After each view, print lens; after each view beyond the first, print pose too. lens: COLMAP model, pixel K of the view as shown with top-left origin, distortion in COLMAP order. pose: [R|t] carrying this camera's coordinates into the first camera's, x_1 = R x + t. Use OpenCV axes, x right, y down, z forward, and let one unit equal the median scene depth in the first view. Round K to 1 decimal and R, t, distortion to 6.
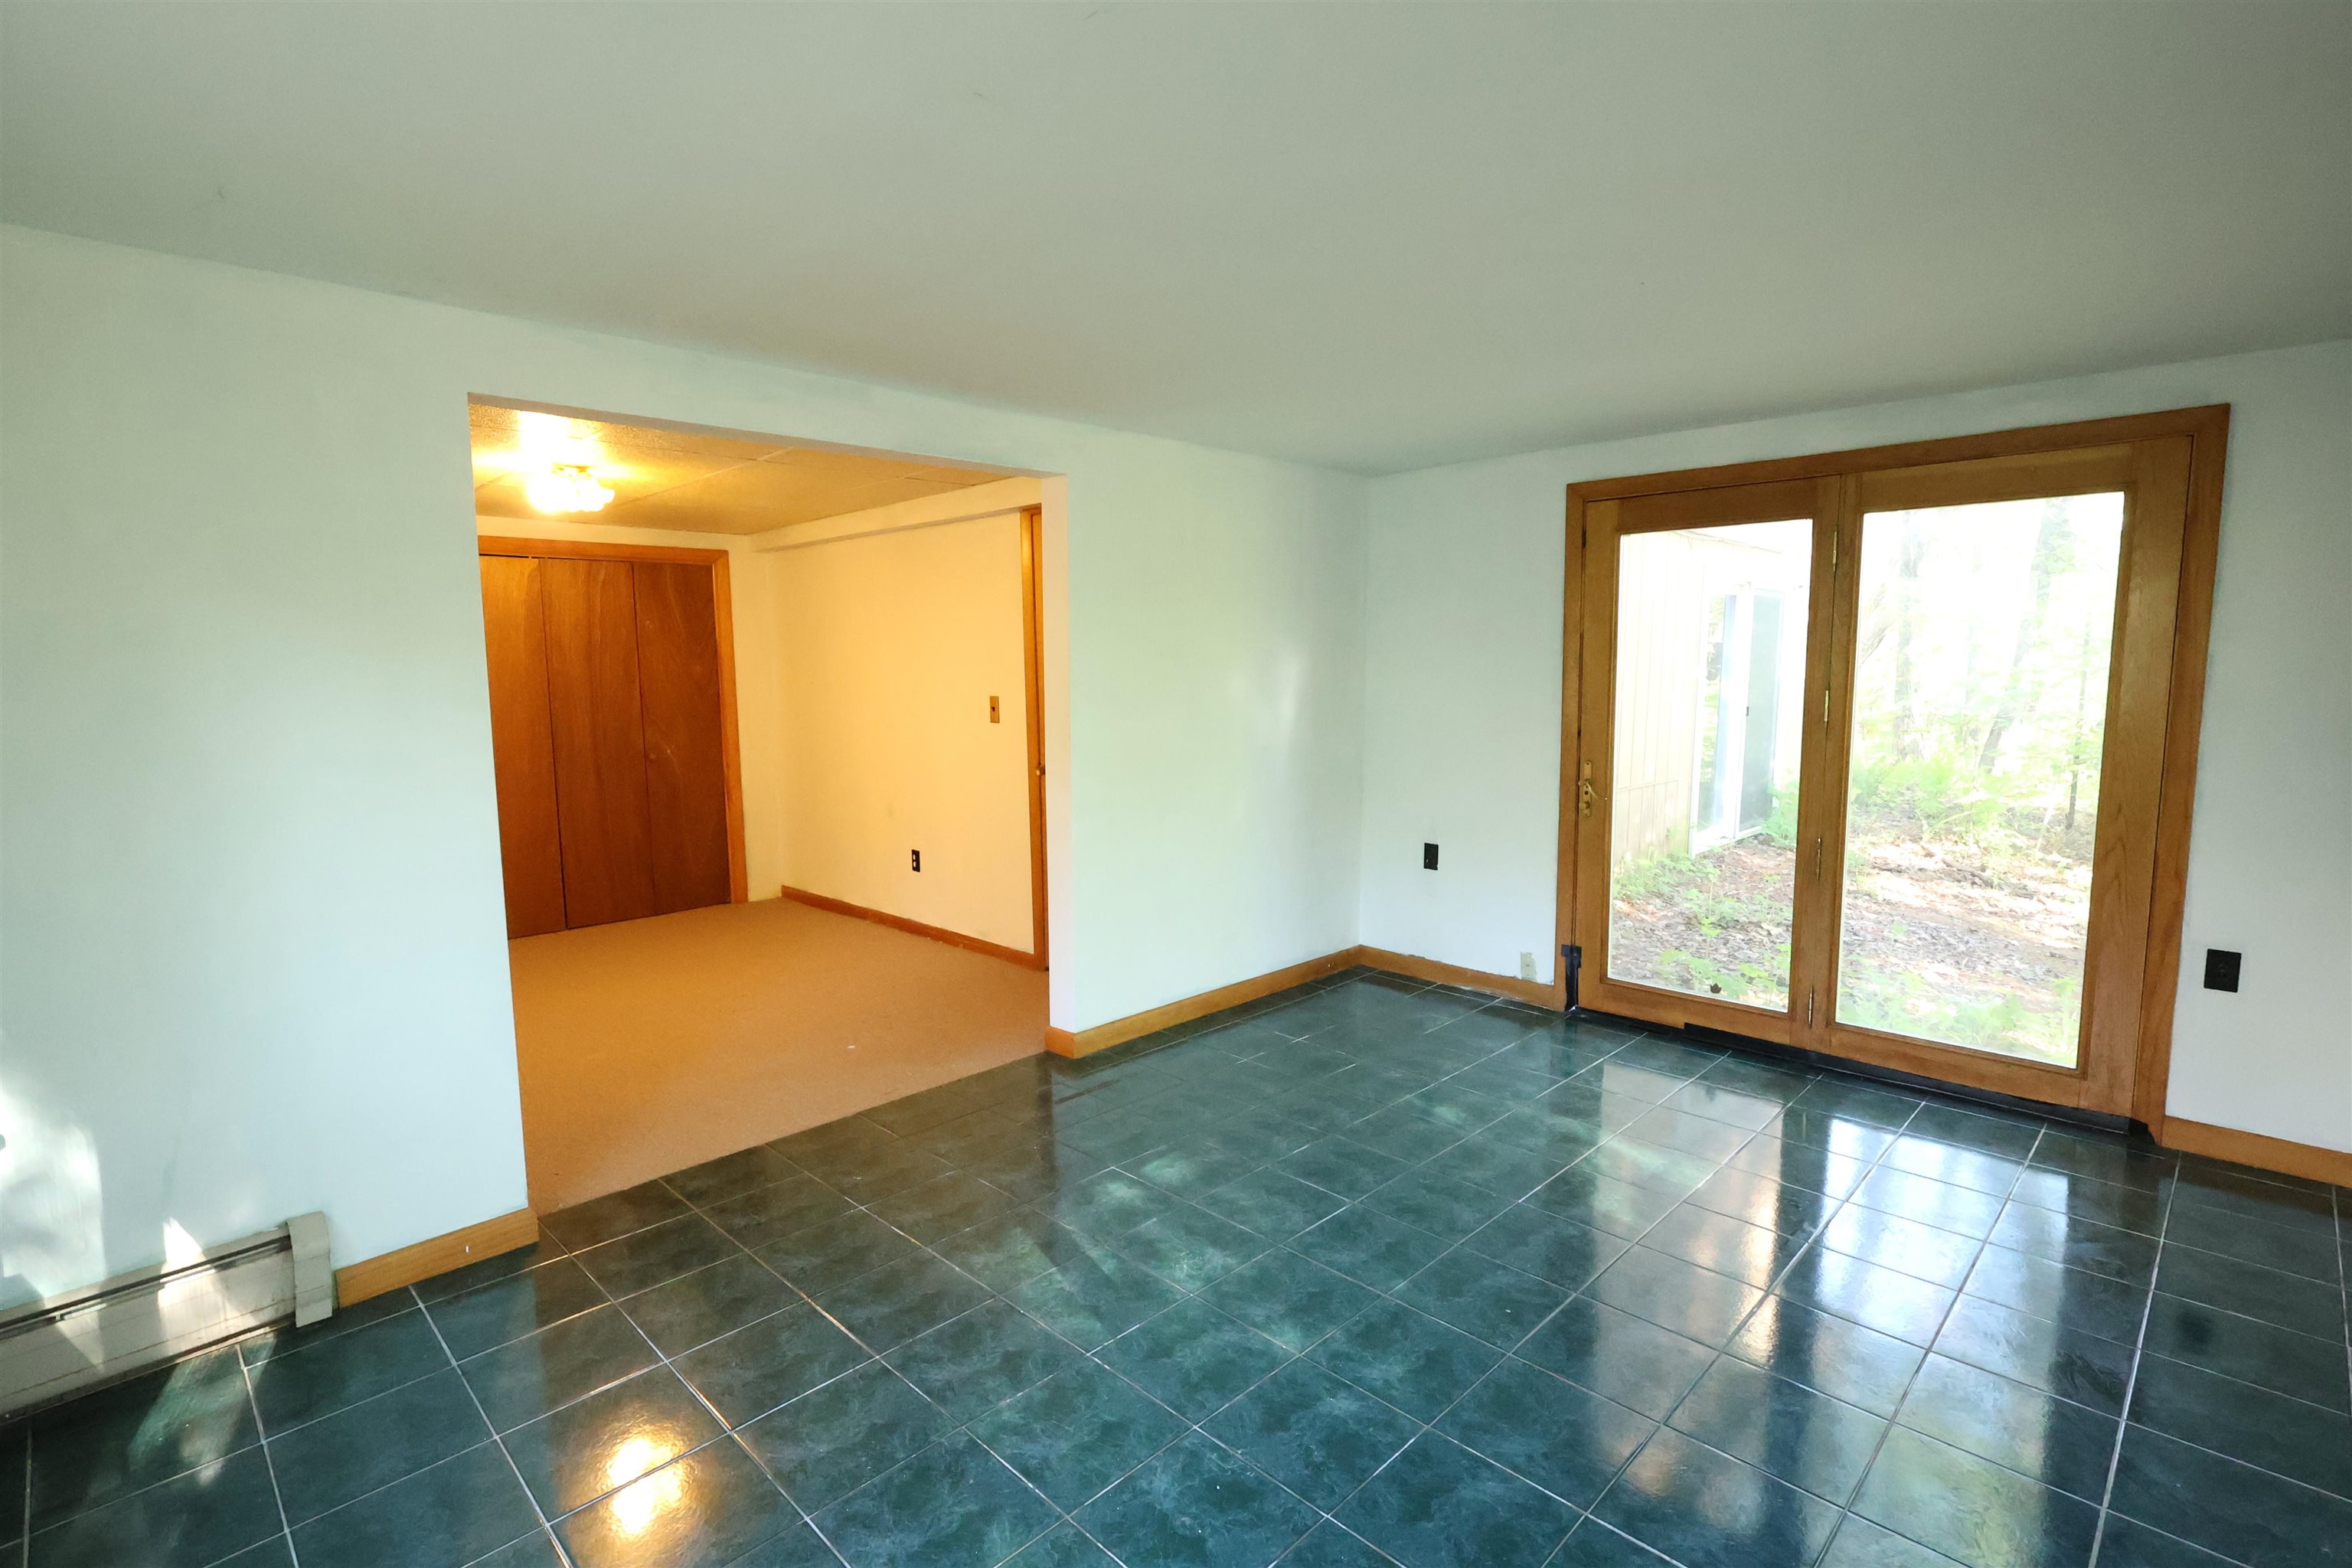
lens RADIAL K [[1099.0, 0, 1176.0], [0, 1099.0, 784.0], [0, 0, 1]] dist [-0.000053, 0.000800]
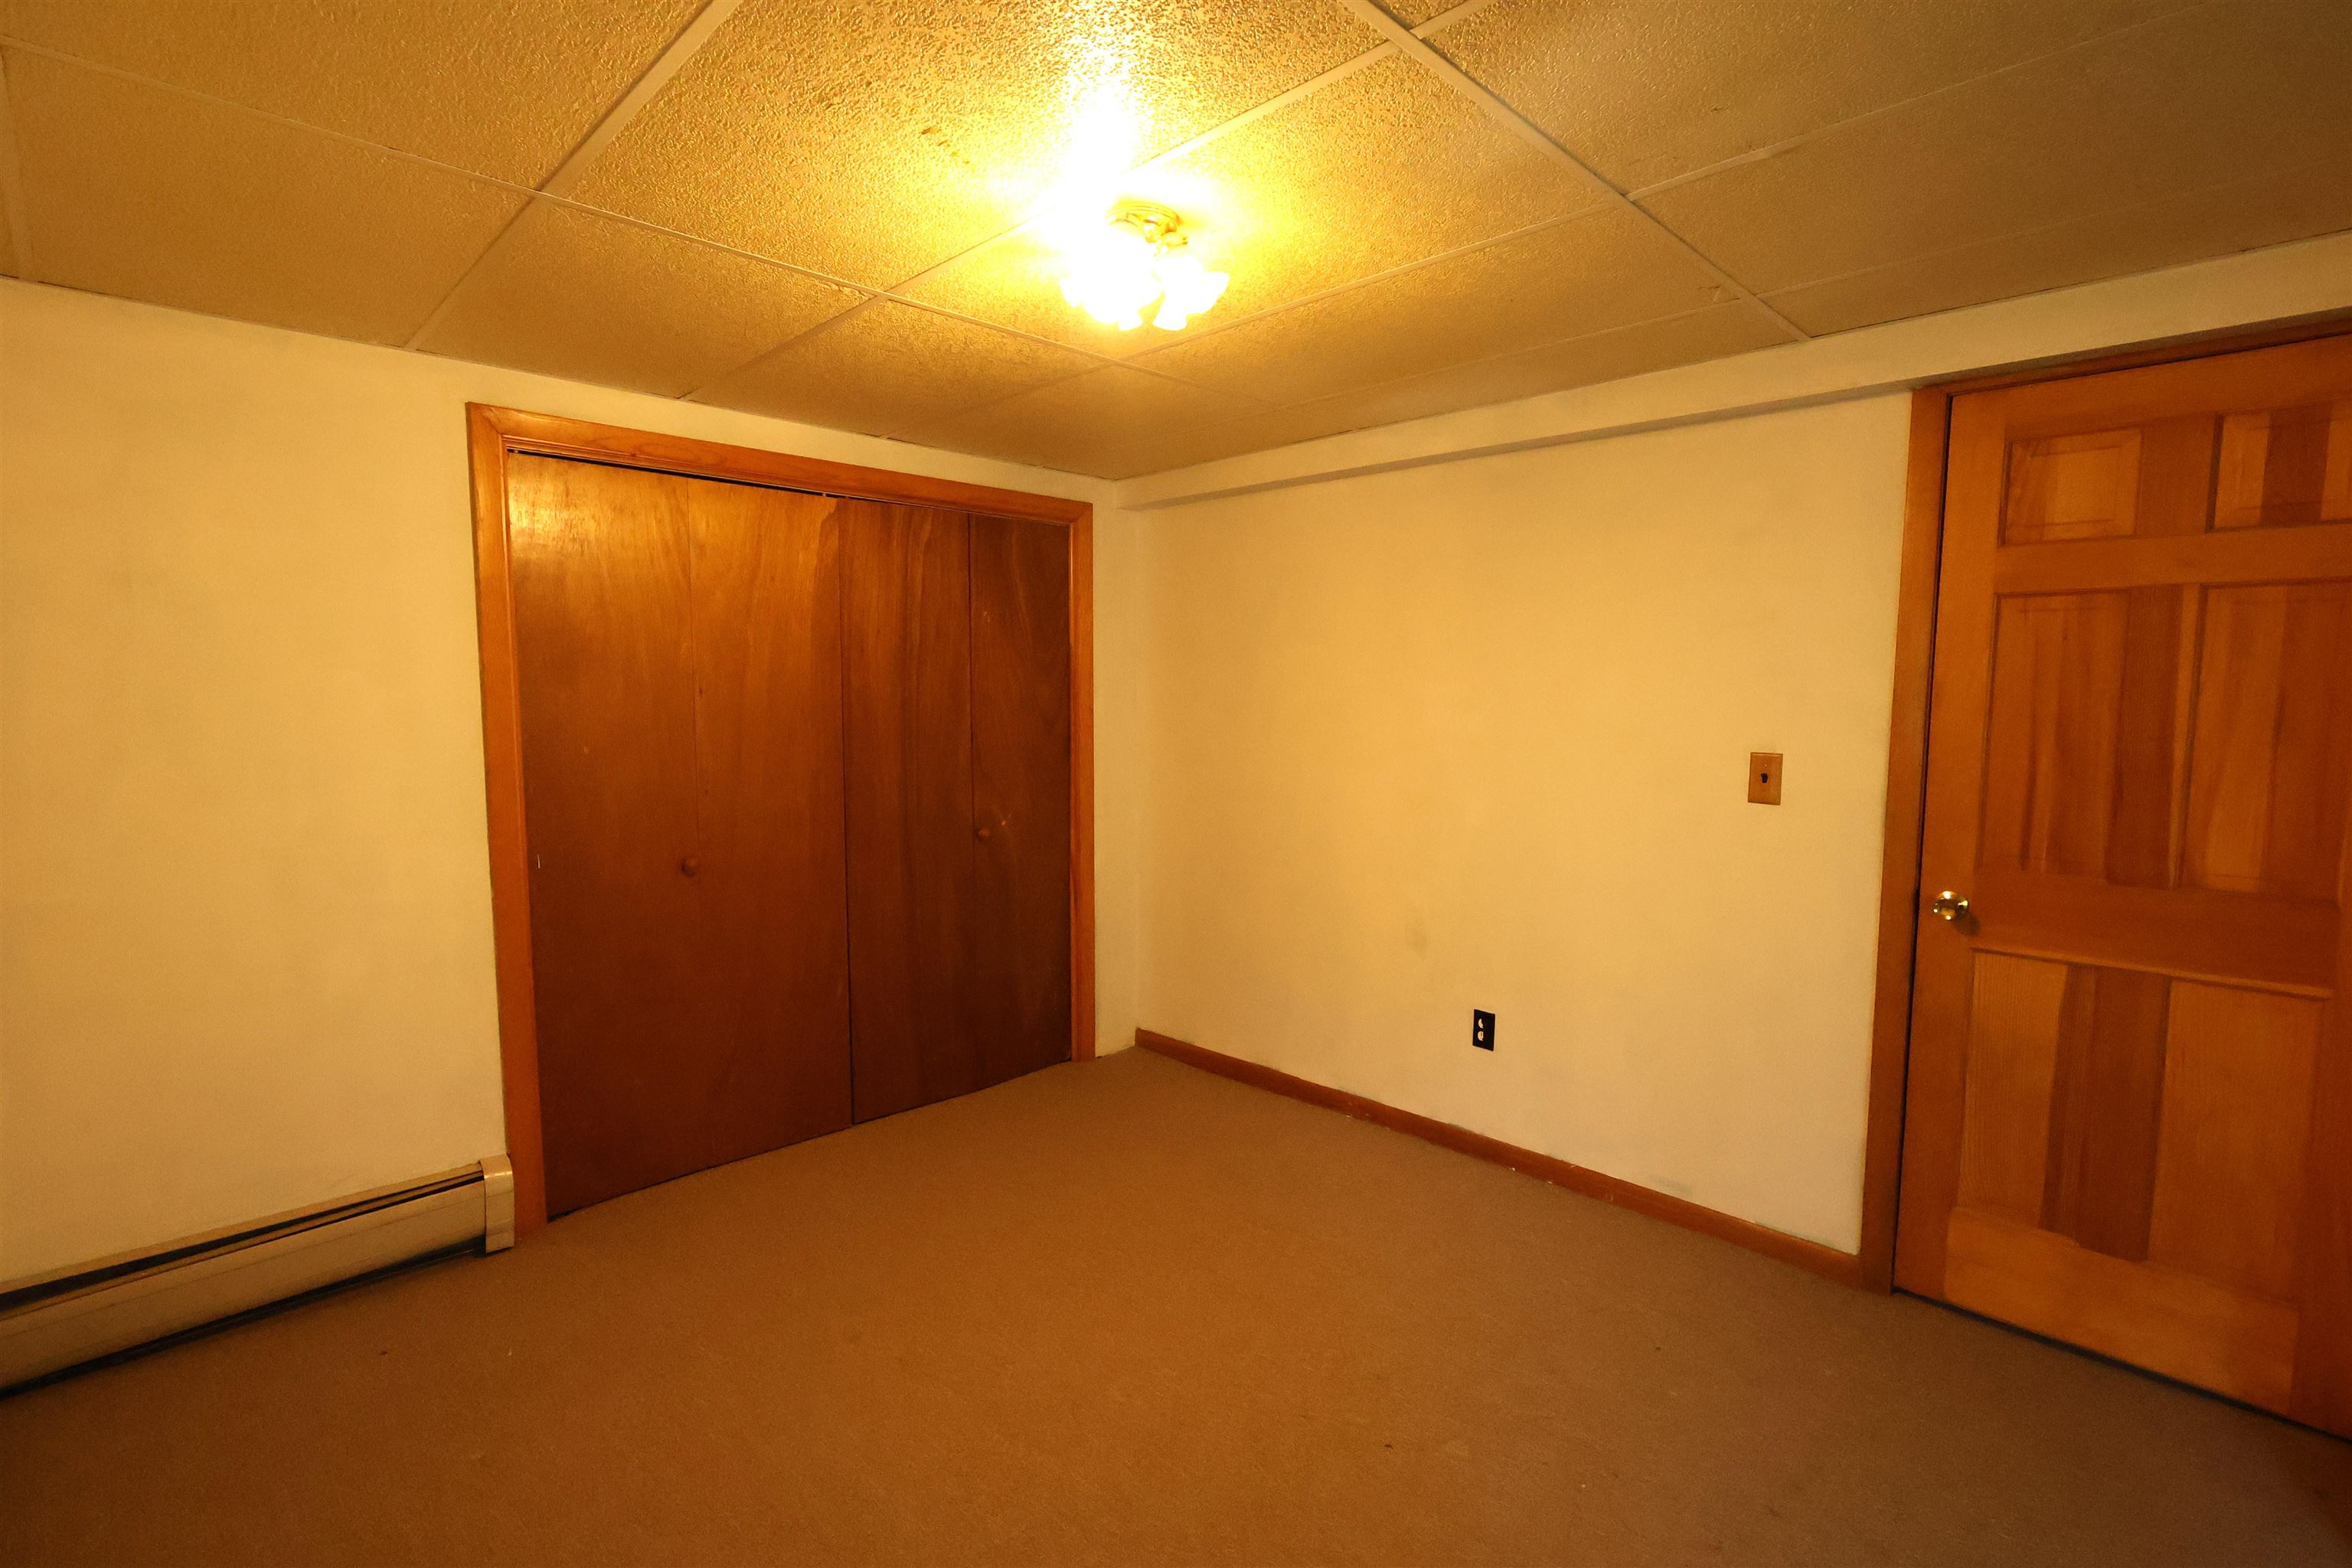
lens RADIAL K [[1086.5, 0, 1194.4], [0, 1086.5, 789.5], [0, 0, 1]] dist [-0.000172, 0.000347]
pose [[0.999826, 0.017448, 0.006528, -0.322945], [-0.017306, 0.999626, -0.021186, -0.034067], [-0.006896, 0.021069, 0.999754, 0.350719]]
